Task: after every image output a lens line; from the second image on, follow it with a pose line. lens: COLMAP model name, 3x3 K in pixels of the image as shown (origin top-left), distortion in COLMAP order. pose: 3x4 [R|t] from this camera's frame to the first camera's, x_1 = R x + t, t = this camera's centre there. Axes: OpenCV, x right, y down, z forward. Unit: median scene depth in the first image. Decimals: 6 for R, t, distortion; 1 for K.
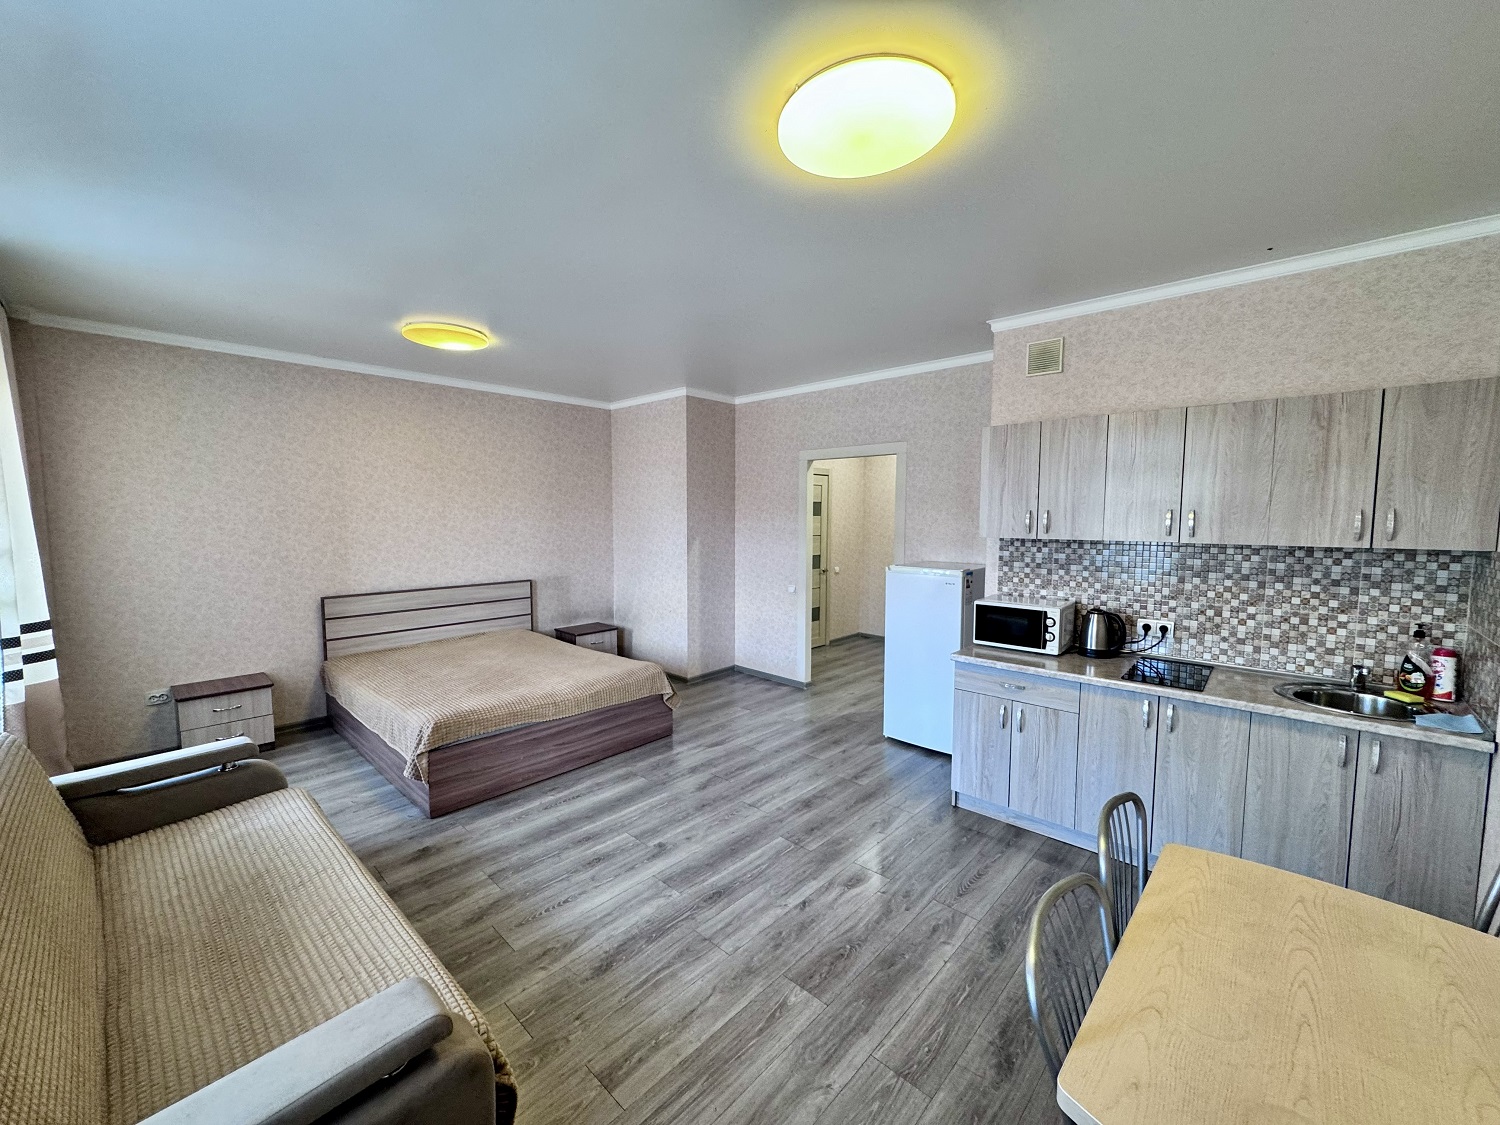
lens RADIAL K [[597.0, 0, 744.5], [0, 597.0, 558.8], [0, 0, 1]] dist [0.000662, 0.000213]
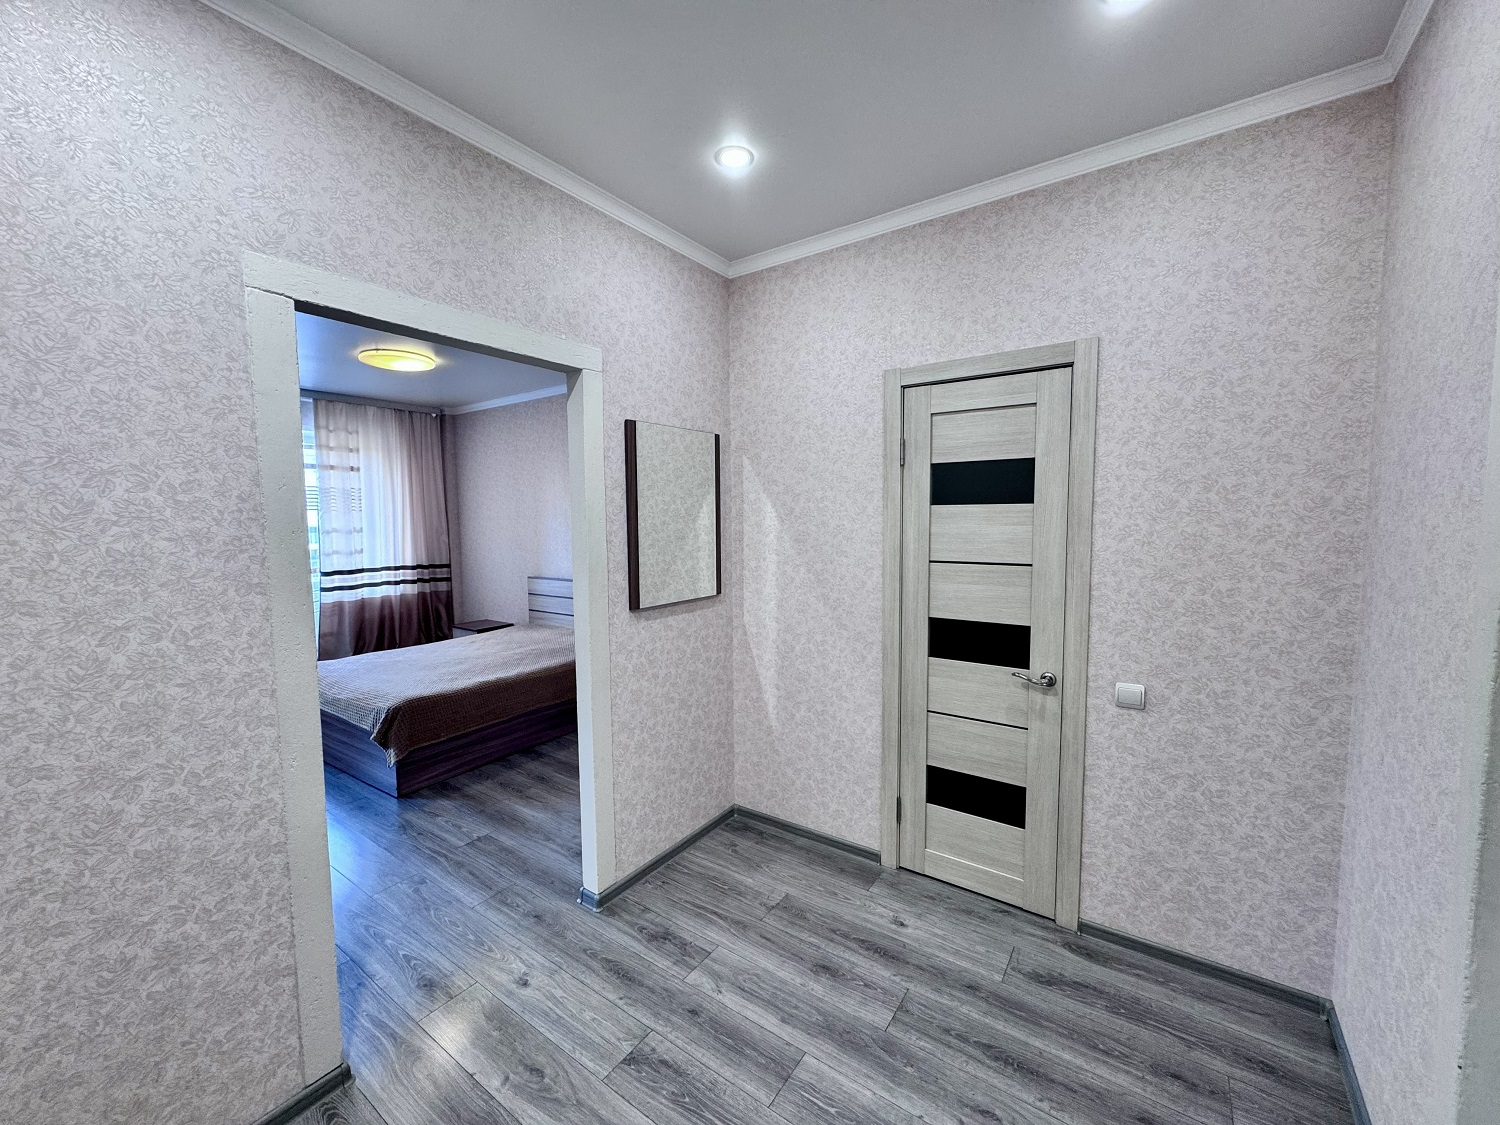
lens RADIAL K [[597.0, 0, 749.4], [0, 597.0, 544.2], [0, 0, 1]] dist [0.000662, 0.000213]
pose [[0.153806, 0.064511, -0.985993, 0.900890], [-0.064547, 0.996391, 0.055123, -0.143452], [0.985991, 0.055165, 0.157415, 1.683692]]
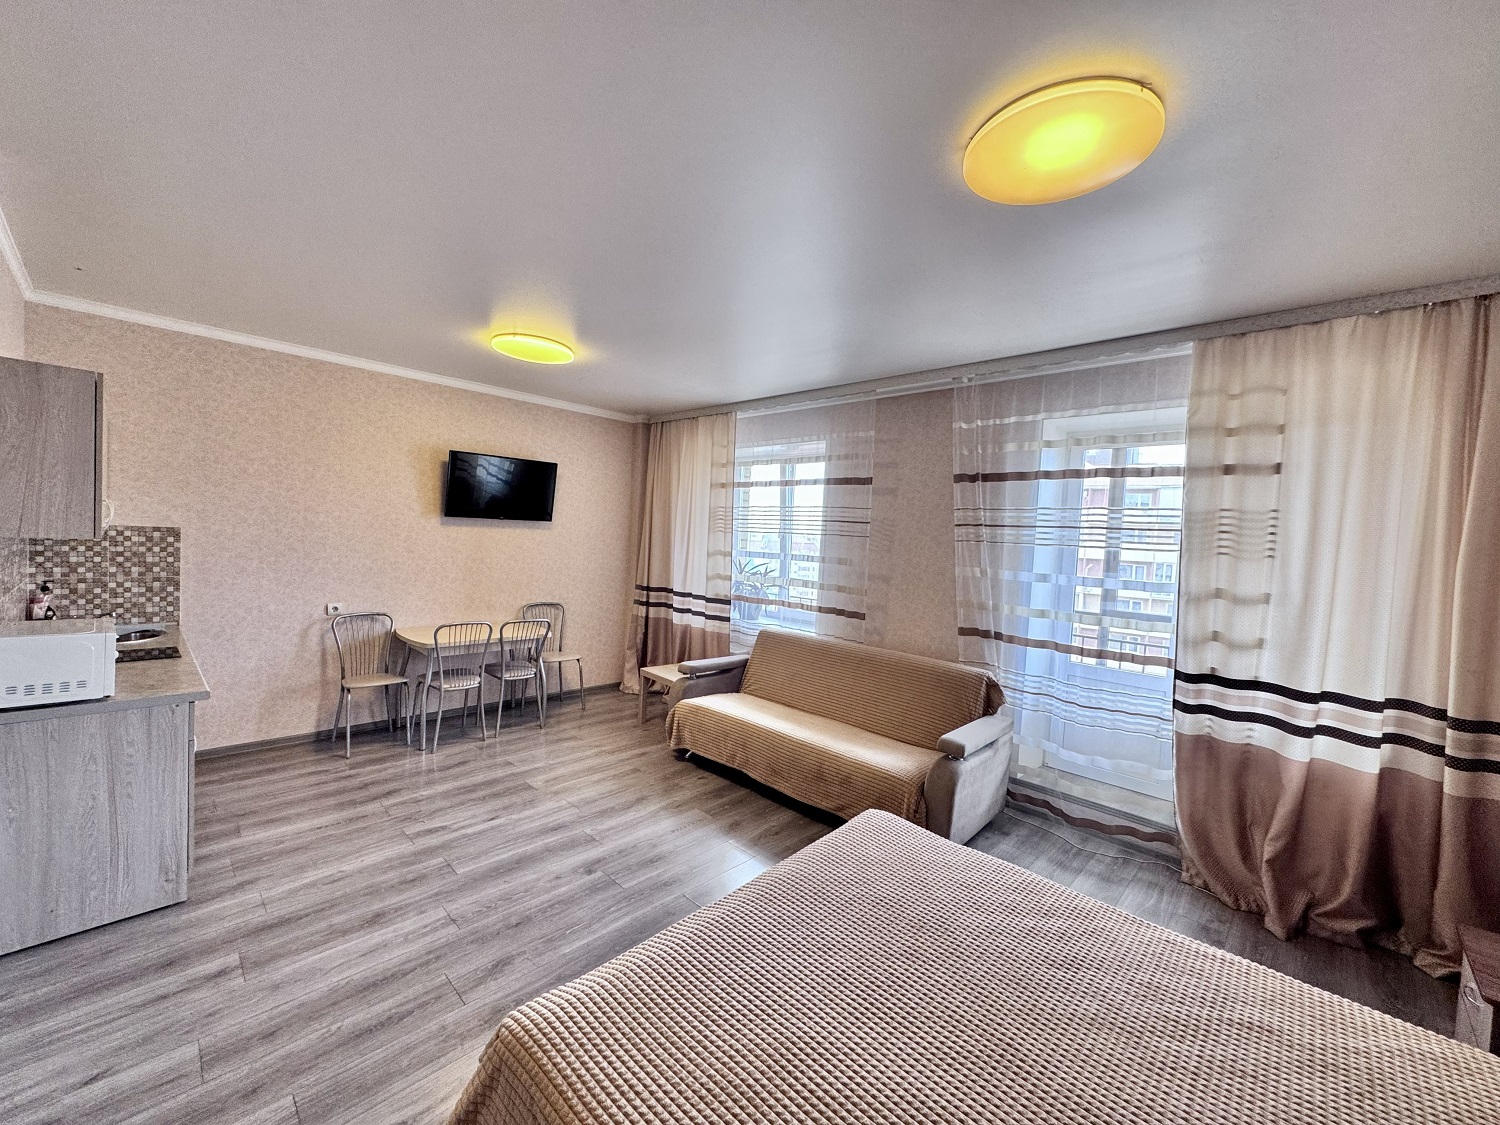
lens RADIAL K [[597.0, 0, 747.5], [0, 597.0, 557.1], [0, 0, 1]] dist [0.000662, 0.000213]
pose [[-0.998516, -0.053650, 0.009363, -0.323440], [-0.052224, 0.992012, 0.114829, -0.128706], [-0.015449, 0.114170, -0.993341, 1.630060]]
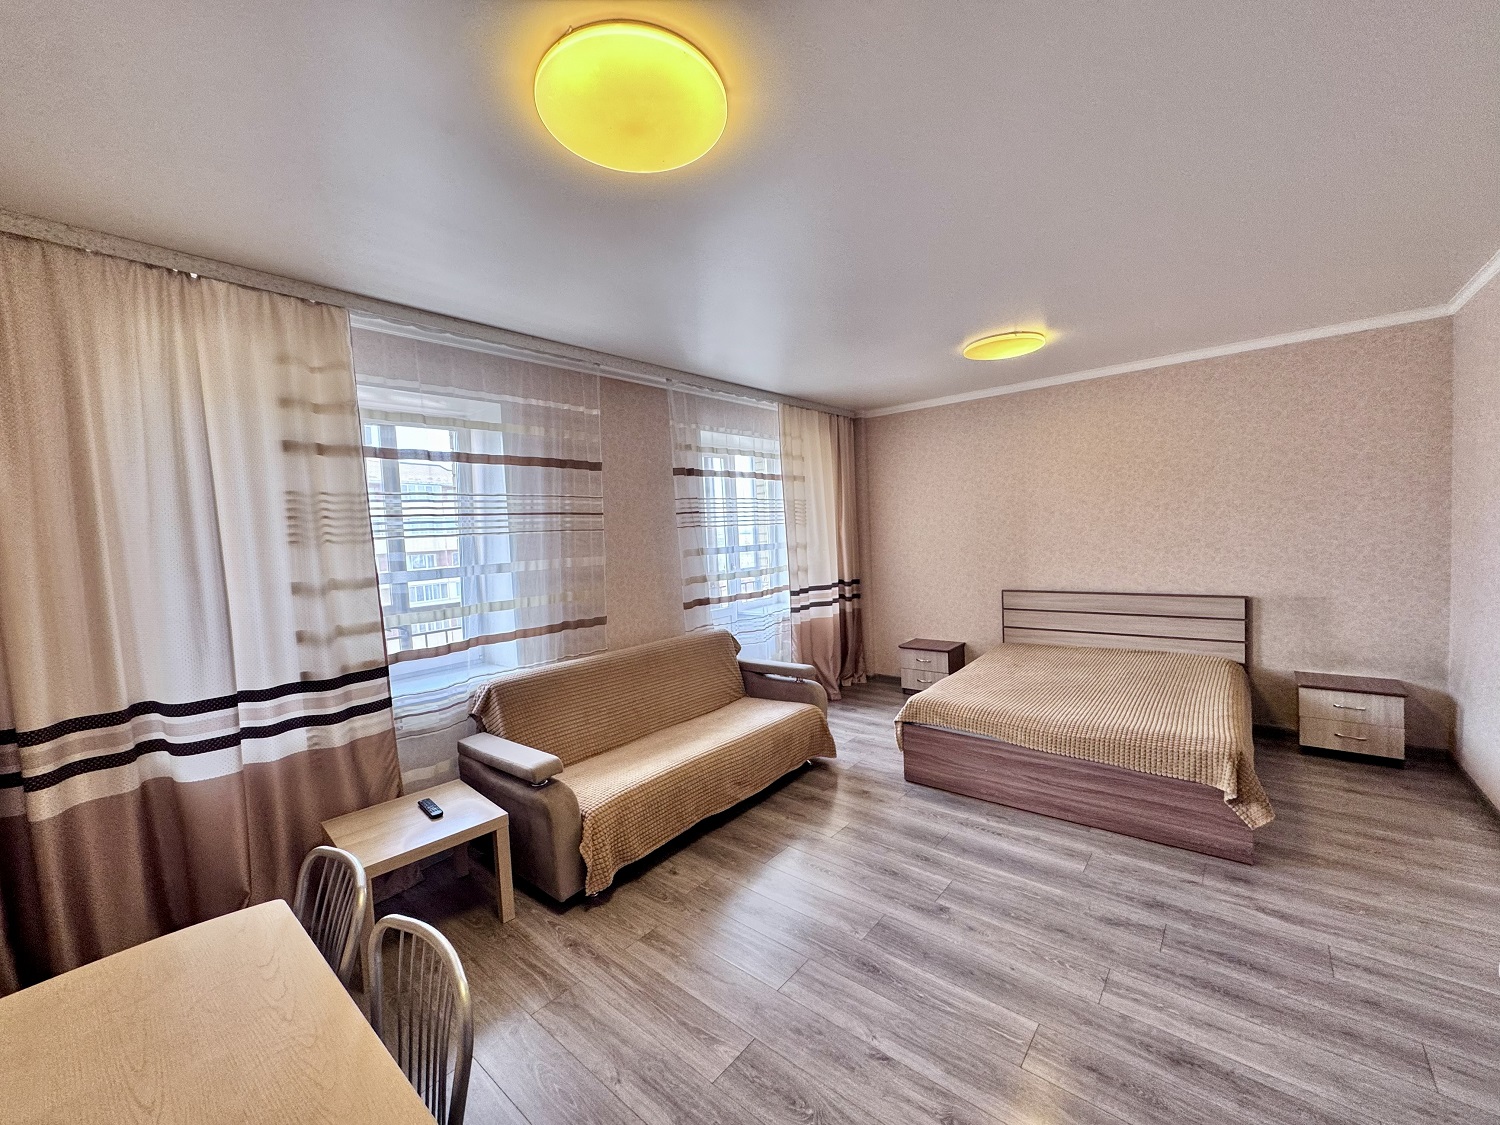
lens RADIAL K [[597.0, 0, 749.6], [0, 597.0, 556.6], [0, 0, 1]] dist [0.000662, 0.000213]
pose [[0.058784, 0.037703, -0.997558, 0.576694], [-0.029756, 0.998909, 0.036001, -0.037472], [0.997827, 0.027567, 0.059842, 0.567077]]
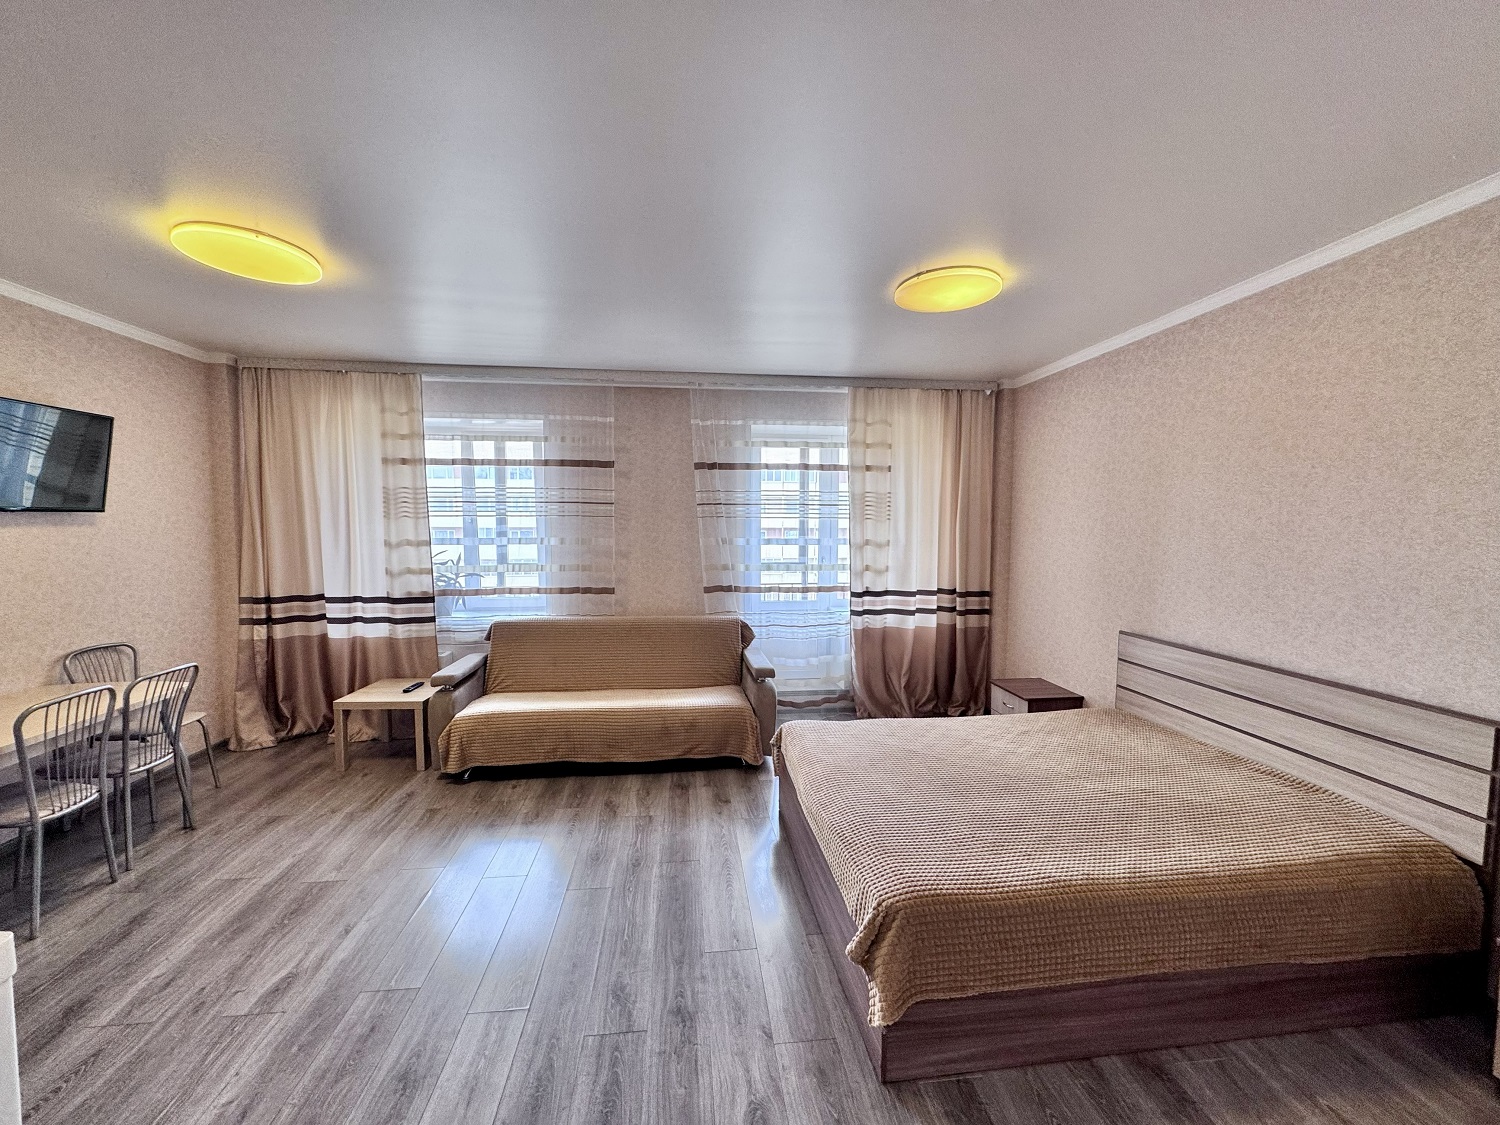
lens RADIAL K [[597.0, 0, 746.4], [0, 597.0, 556.5], [0, 0, 1]] dist [0.000662, 0.000213]
pose [[-0.642677, 0.036940, -0.765246, 0.288837], [-0.065639, 0.992510, 0.103035, -0.109123], [0.763320, 0.116448, -0.635438, 1.470100]]
